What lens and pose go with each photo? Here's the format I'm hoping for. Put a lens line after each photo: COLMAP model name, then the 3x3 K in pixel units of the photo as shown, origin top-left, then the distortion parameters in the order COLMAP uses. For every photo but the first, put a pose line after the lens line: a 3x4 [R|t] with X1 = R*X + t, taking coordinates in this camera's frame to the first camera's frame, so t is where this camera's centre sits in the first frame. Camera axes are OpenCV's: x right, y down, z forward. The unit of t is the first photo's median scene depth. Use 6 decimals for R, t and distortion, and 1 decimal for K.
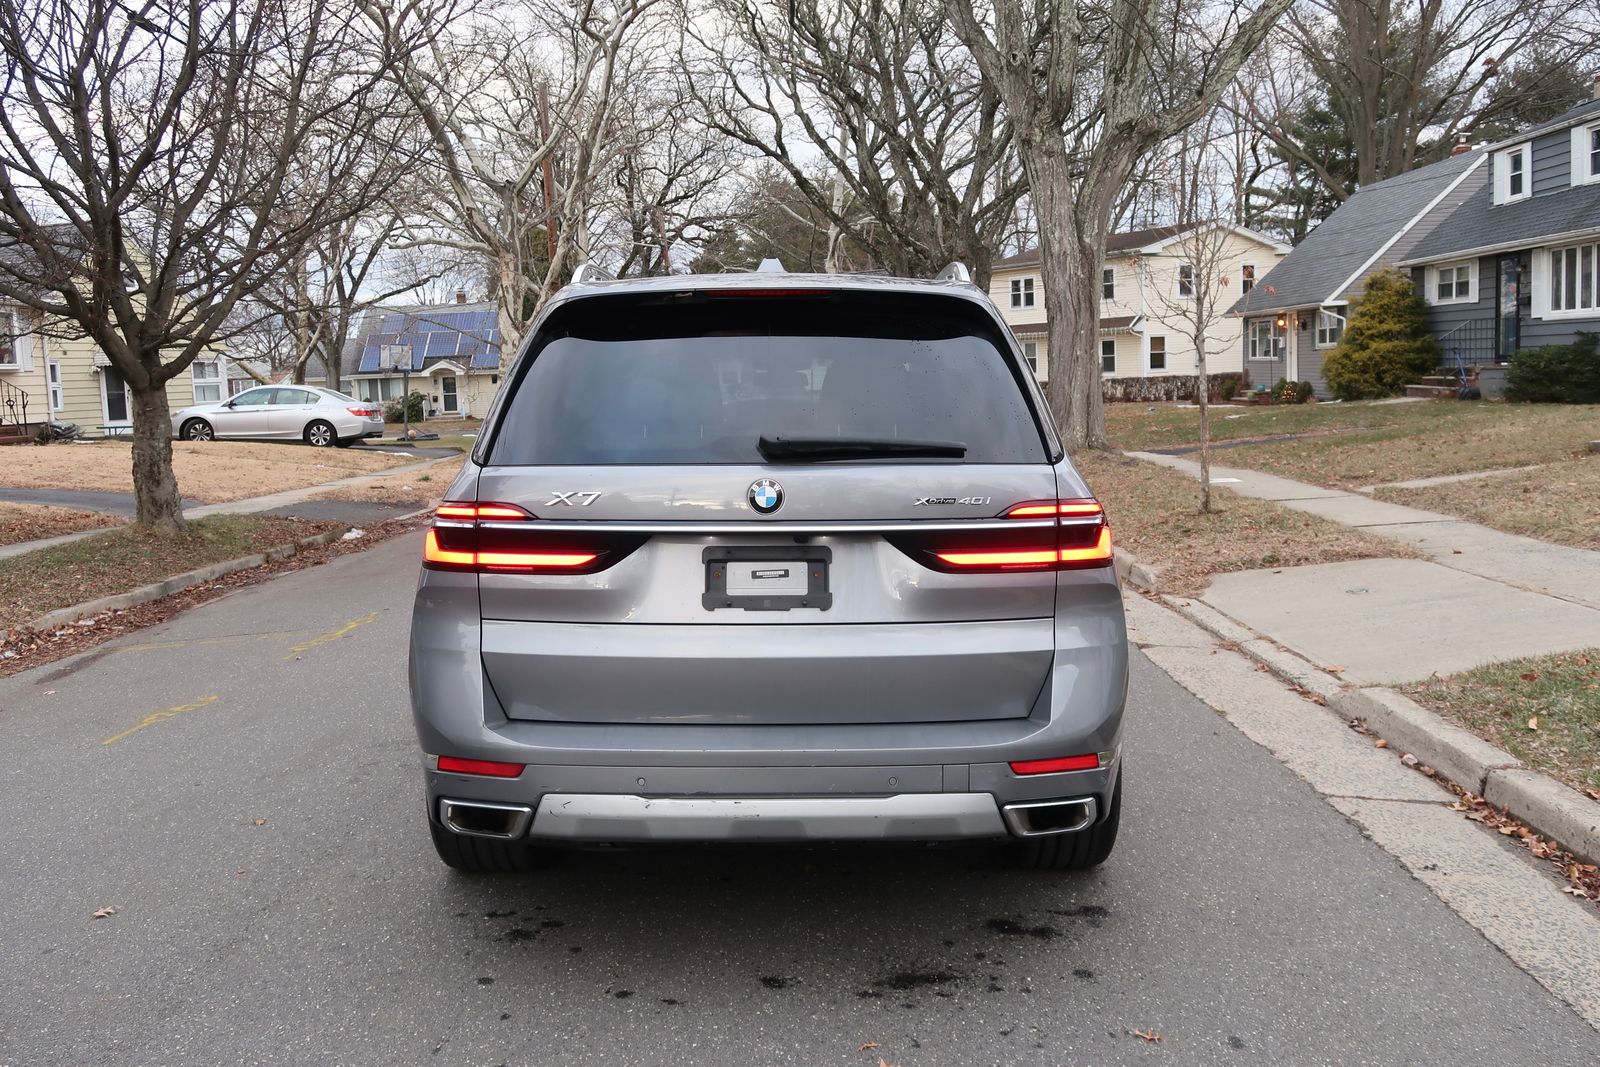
lens RADIAL K [[1538.4, 0, 800.0], [0, 1538.4, 533.5], [0, 0, 1]] dist [-0.002789, 0.007853]
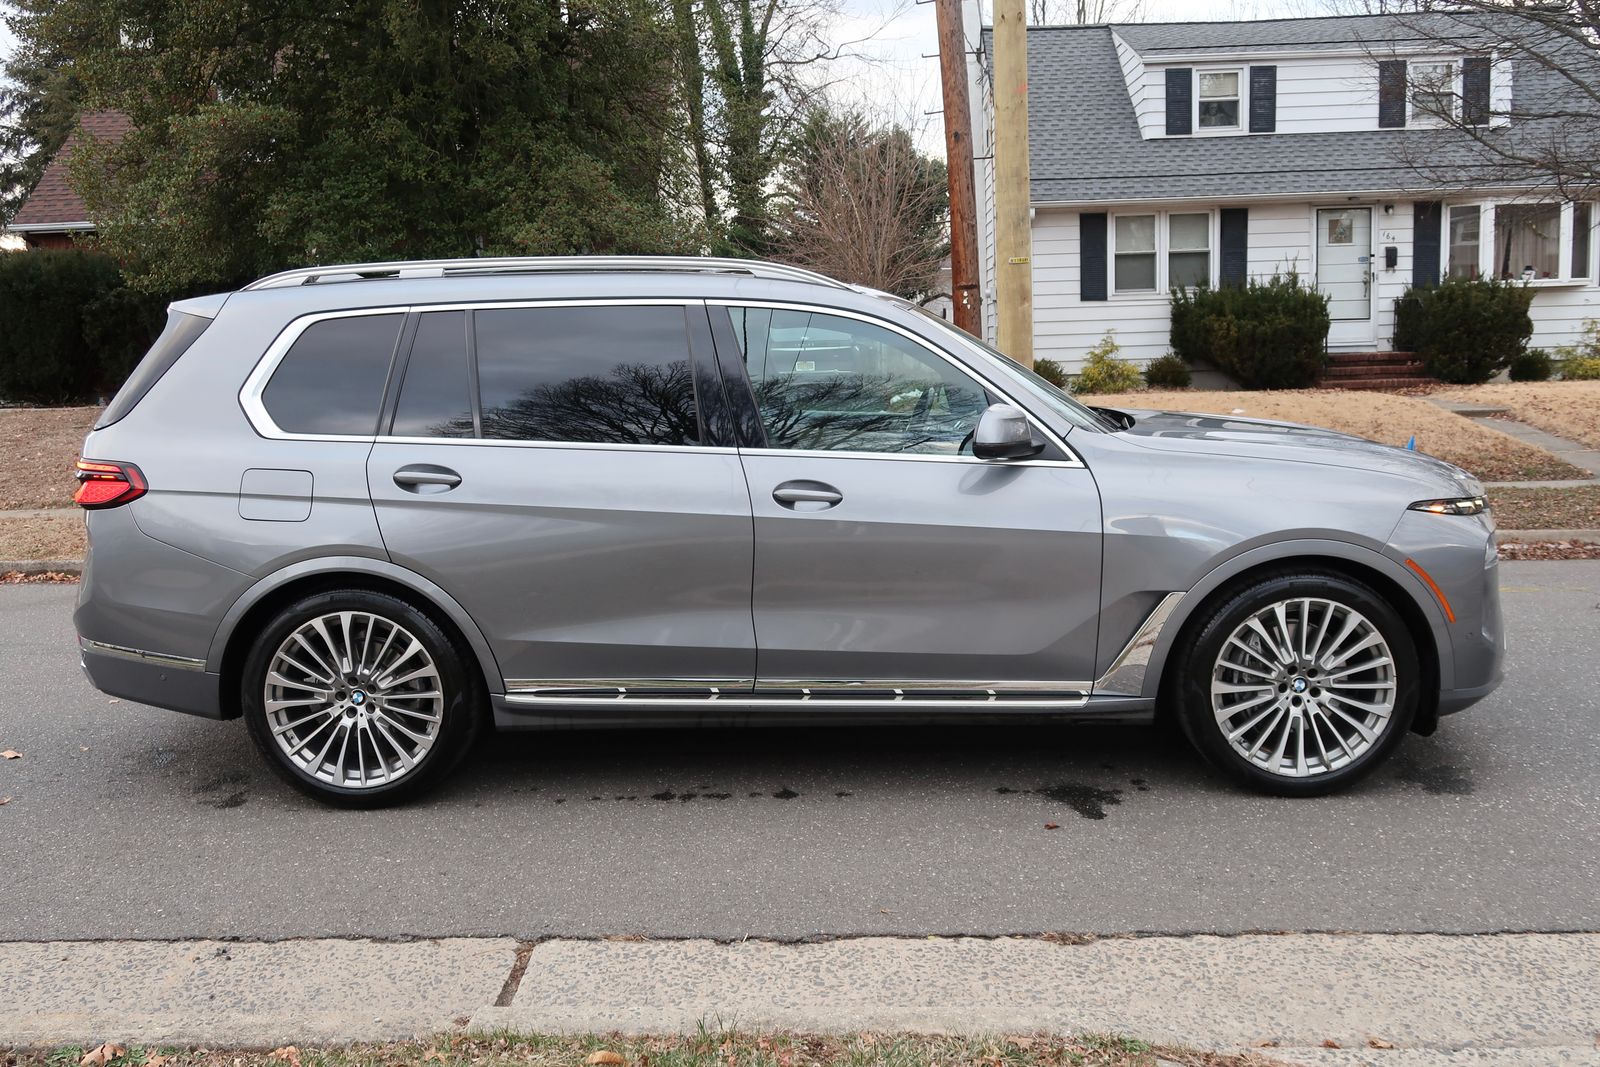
lens RADIAL K [[1448.6, 0, 800.0], [0, 1448.6, 533.5], [0, 0, 1]] dist [-0.026838, 0.028309]
pose [[-0.030527, 0.160844, -0.986508, 1.454402], [-0.072692, 0.983997, 0.162684, -0.213914], [0.996887, 0.076677, -0.018347, 1.651868]]
